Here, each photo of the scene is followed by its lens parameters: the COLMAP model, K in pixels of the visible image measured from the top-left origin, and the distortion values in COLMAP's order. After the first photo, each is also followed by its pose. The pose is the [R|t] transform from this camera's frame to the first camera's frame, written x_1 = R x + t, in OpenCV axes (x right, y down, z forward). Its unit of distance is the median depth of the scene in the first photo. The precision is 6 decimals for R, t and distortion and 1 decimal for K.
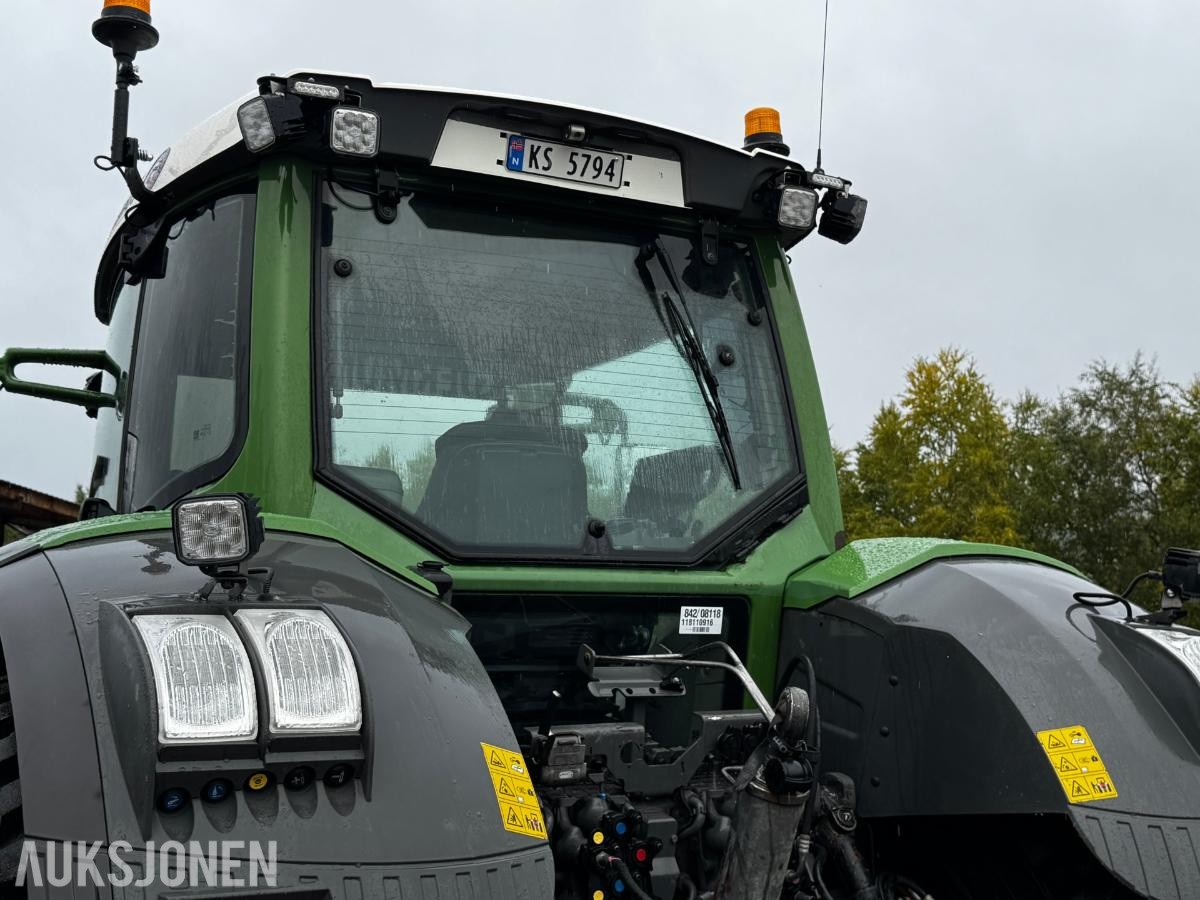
lens RADIAL K [[1546.4, 0, 602.4], [0, 1546.4, 453.9], [0, 0, 1]] dist [0.138892, 0.000000]
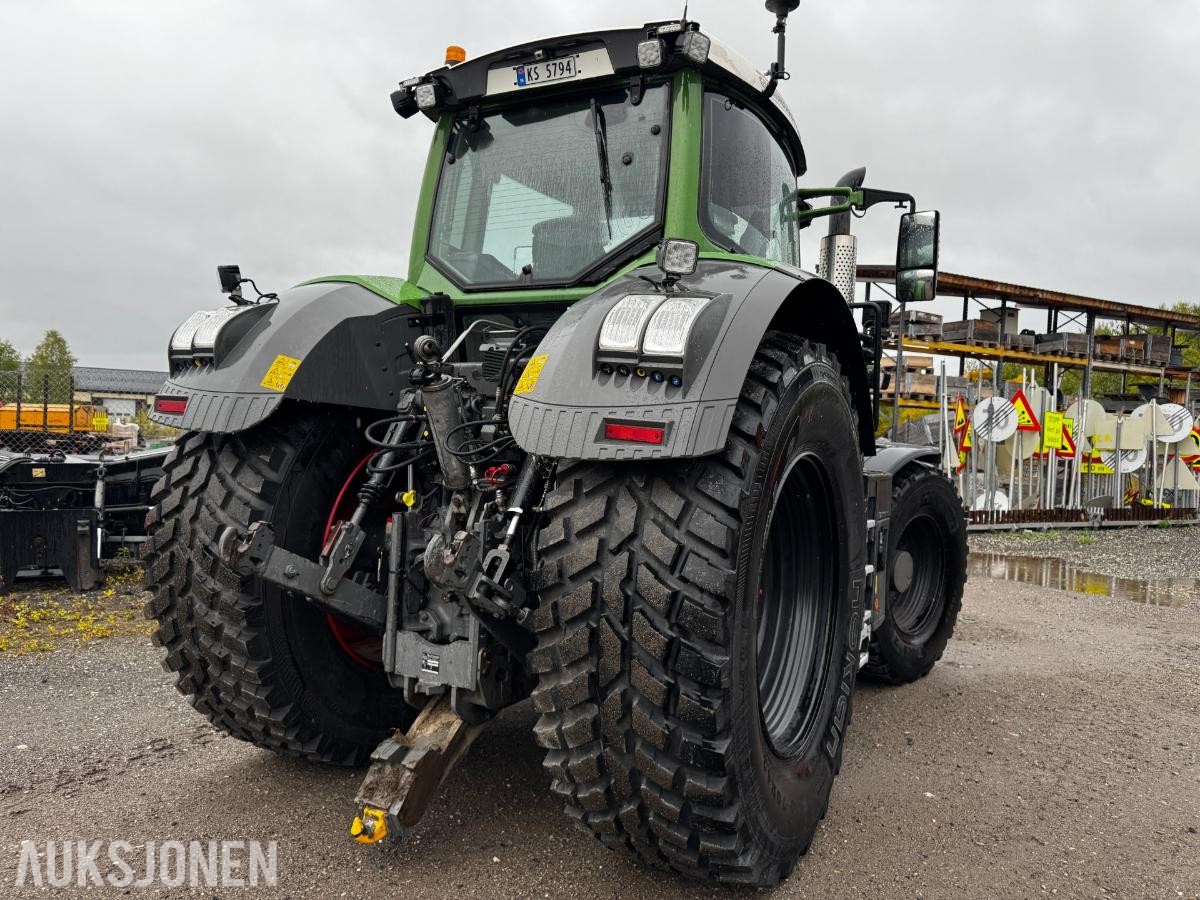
lens RADIAL K [[843.5, 0, 603.8], [0, 843.5, 456.8], [0, 0, 1]] dist [0.074901, -0.100147]
pose [[0.533945, 0.075862, -0.842109, 0.927278], [0.088150, 0.985545, 0.144675, 0.129251], [0.840912, -0.151480, 0.519540, 0.460746]]
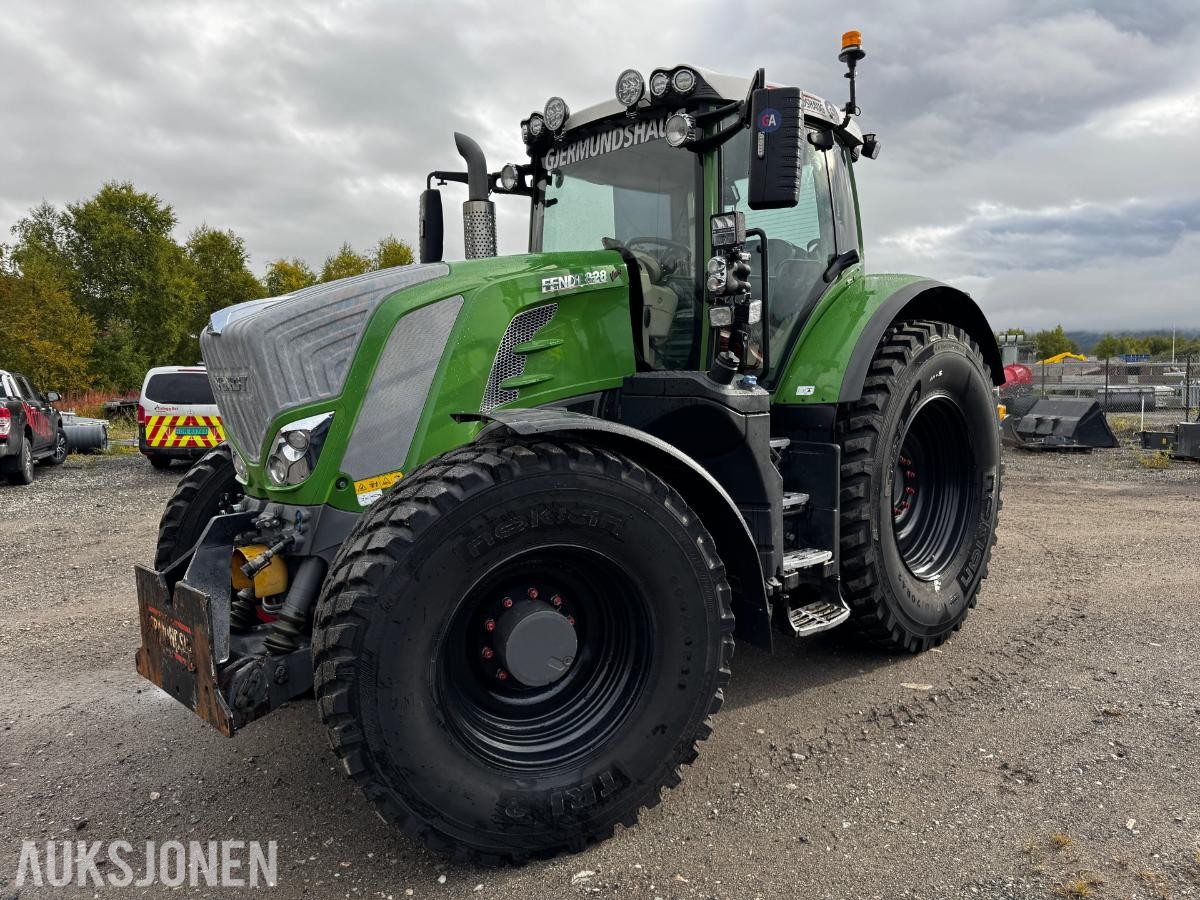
lens RADIAL K [[843.2, 0, 602.1], [0, 843.2, 454.9], [0, 0, 1]] dist [0.076306, -0.101684]
pose [[-0.278503, -0.055581, 0.958826, -1.536036], [-0.141350, 0.989825, 0.016321, 0.390501], [-0.949977, -0.130985, -0.283526, 1.702882]]
